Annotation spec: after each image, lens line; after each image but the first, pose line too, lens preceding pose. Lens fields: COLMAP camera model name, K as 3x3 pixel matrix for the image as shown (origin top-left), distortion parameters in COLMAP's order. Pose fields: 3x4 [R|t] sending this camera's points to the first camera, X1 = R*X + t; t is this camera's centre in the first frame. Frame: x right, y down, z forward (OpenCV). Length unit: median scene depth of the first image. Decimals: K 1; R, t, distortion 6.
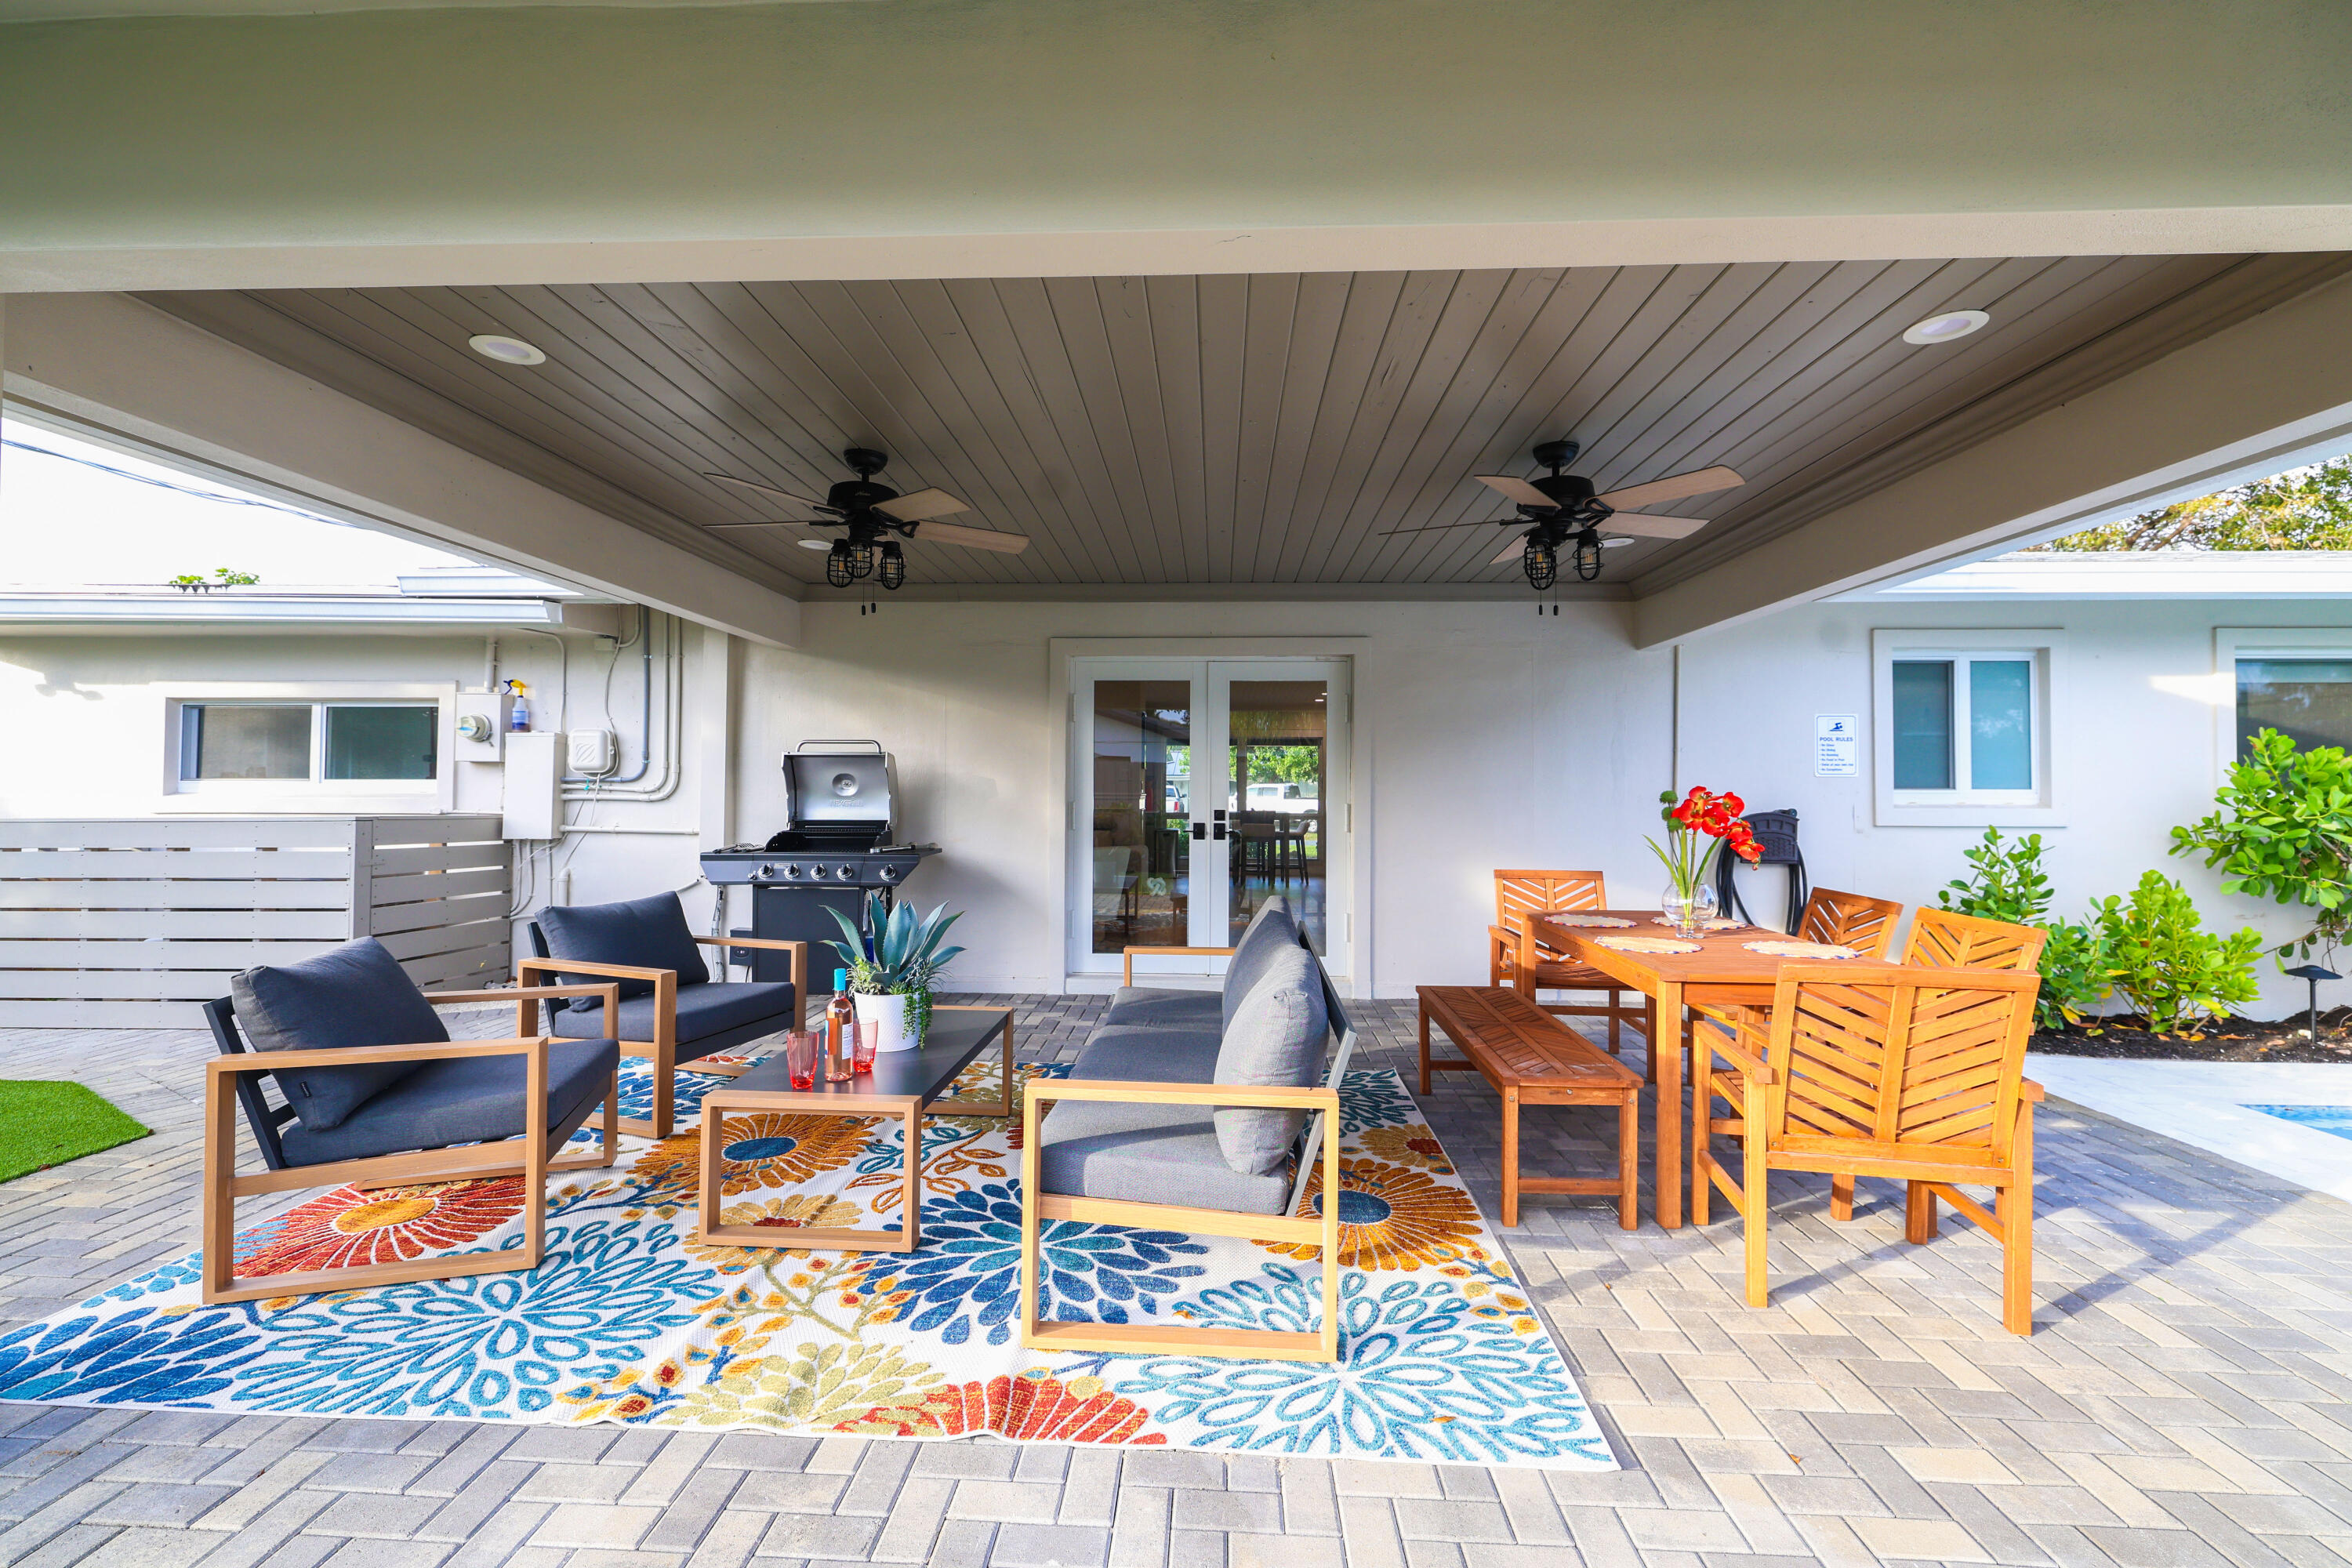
lens RADIAL K [[989.8, 0, 1175.7], [0, 989.8, 782.6], [0, 0, 1]] dist [0.003927, 0.000498]
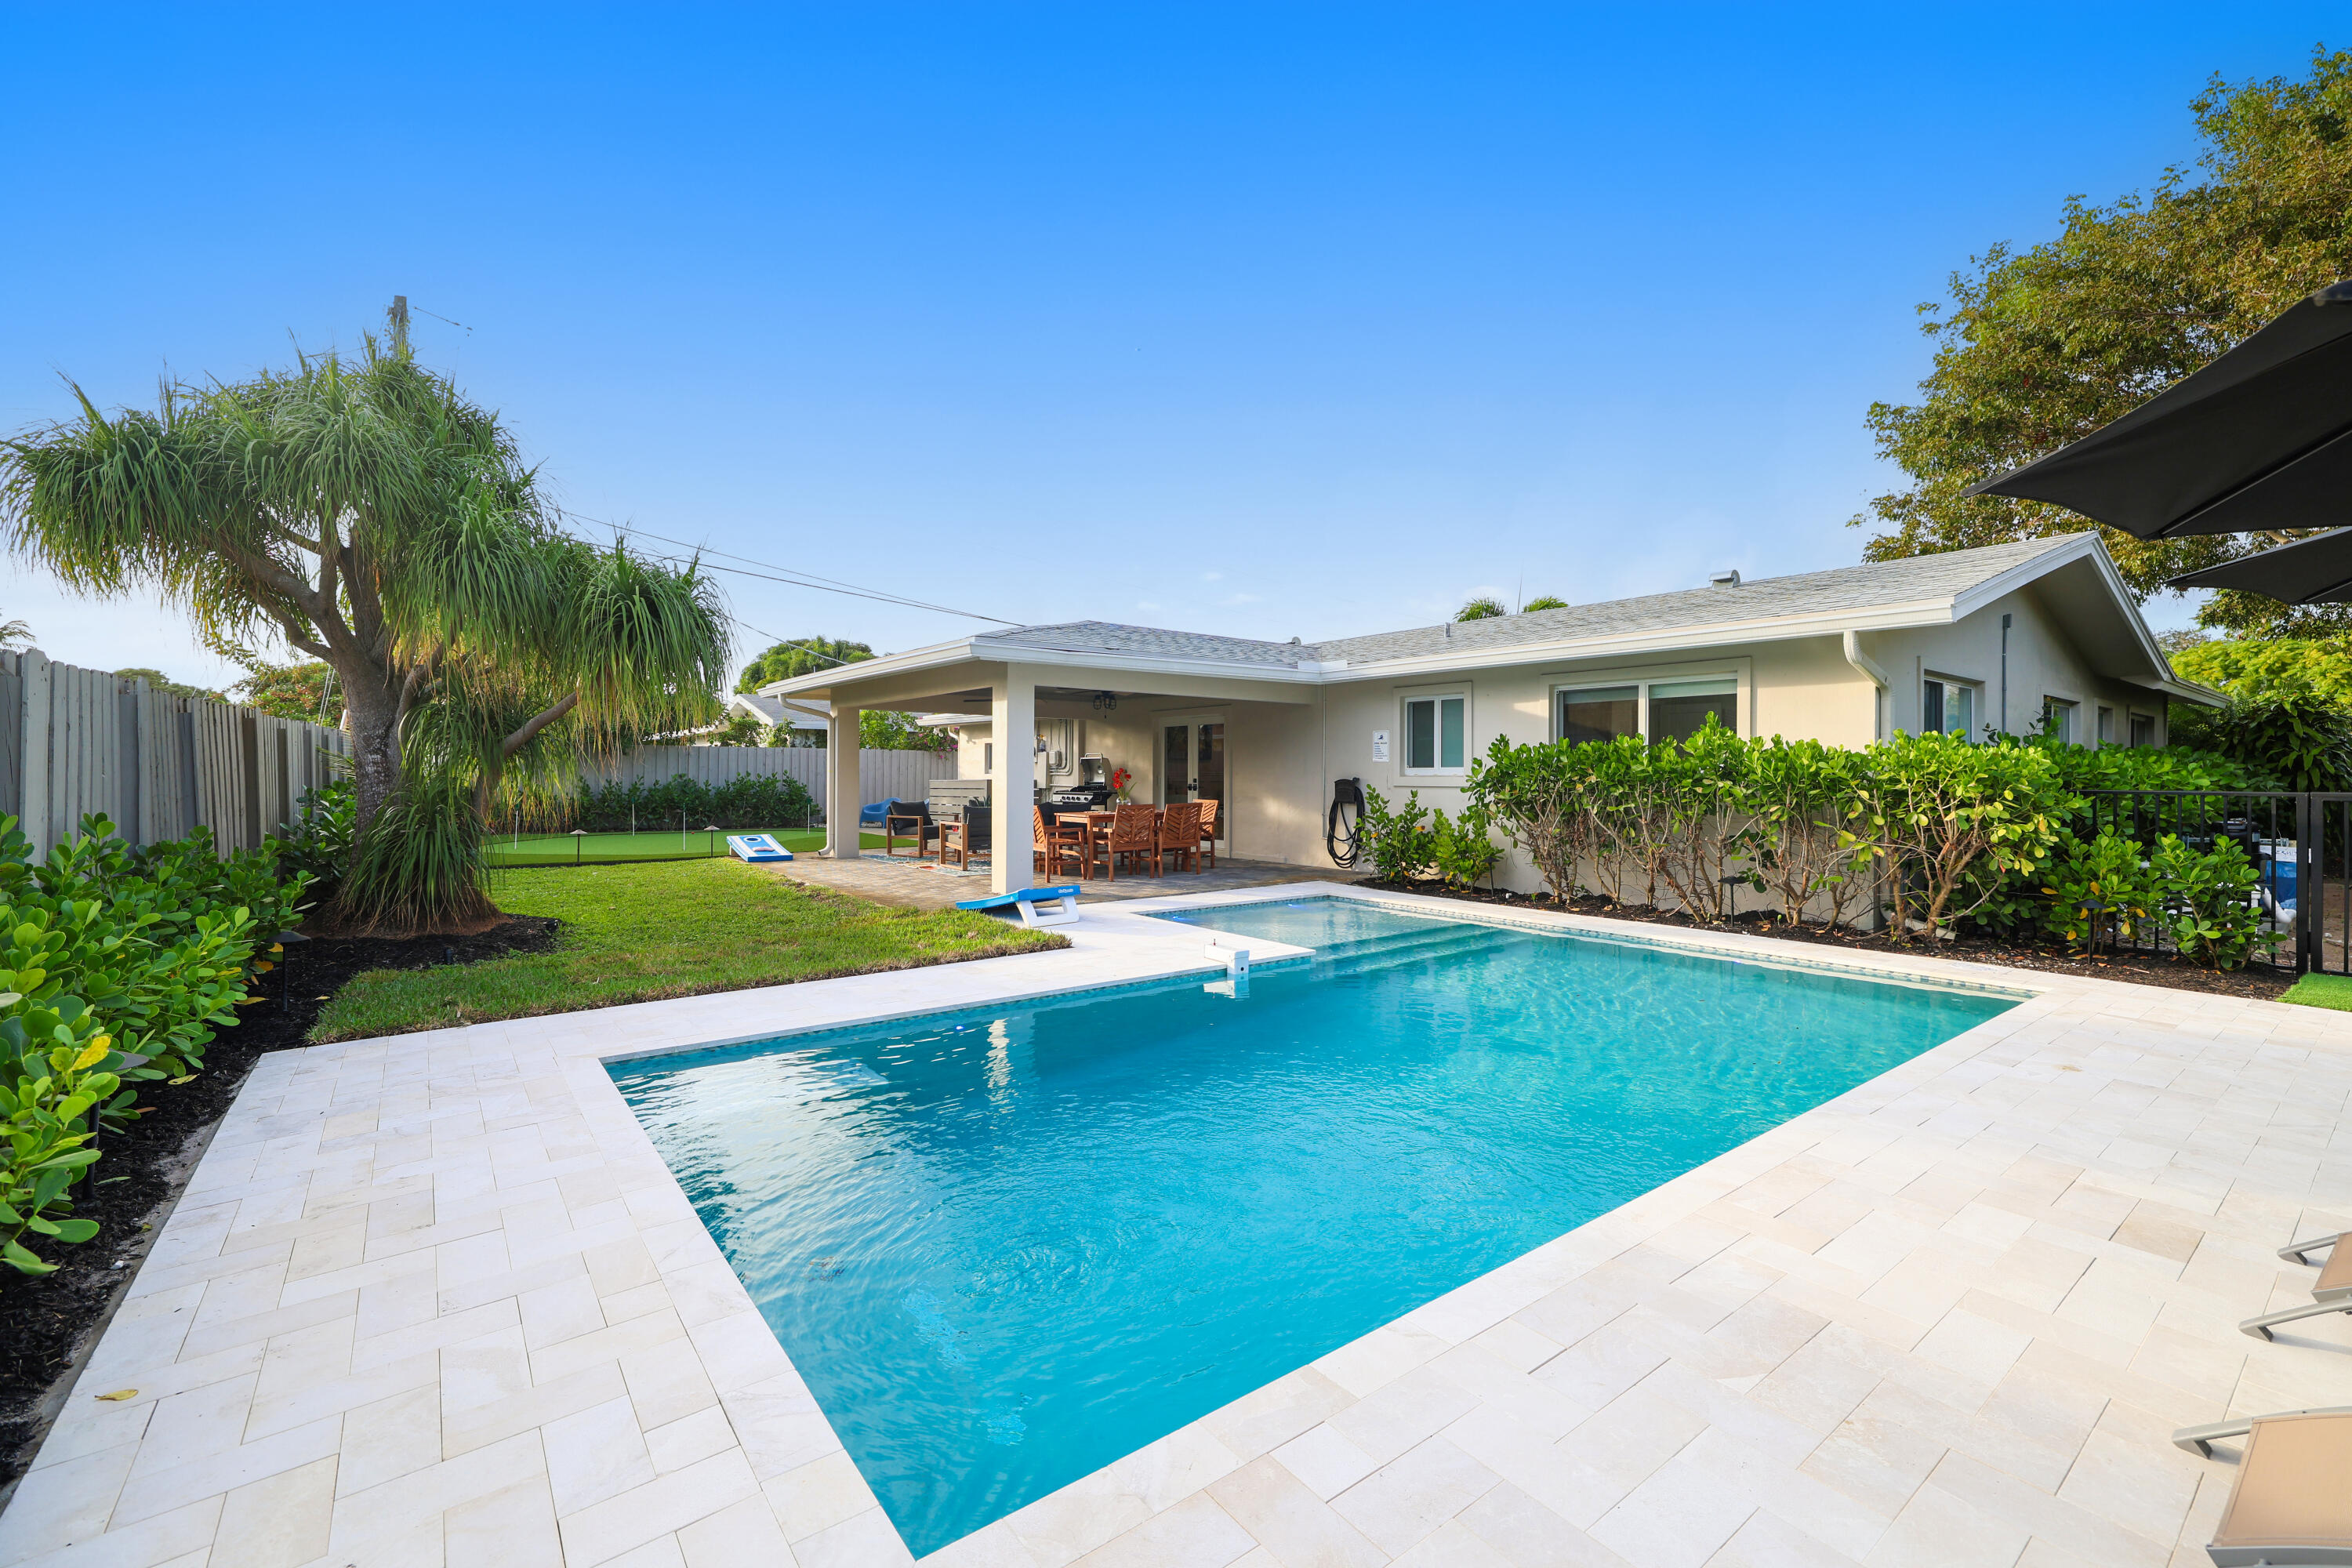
lens RADIAL K [[989.8, 0, 1176.8], [0, 989.8, 780.9], [0, 0, 1]] dist [0.003927, 0.000498]
pose [[0.639503, 0.002026, -0.768786, 1.922095], [0.009923, 0.999891, 0.010889, 0.006929], [0.768725, -0.014592, 0.639413, -0.584194]]
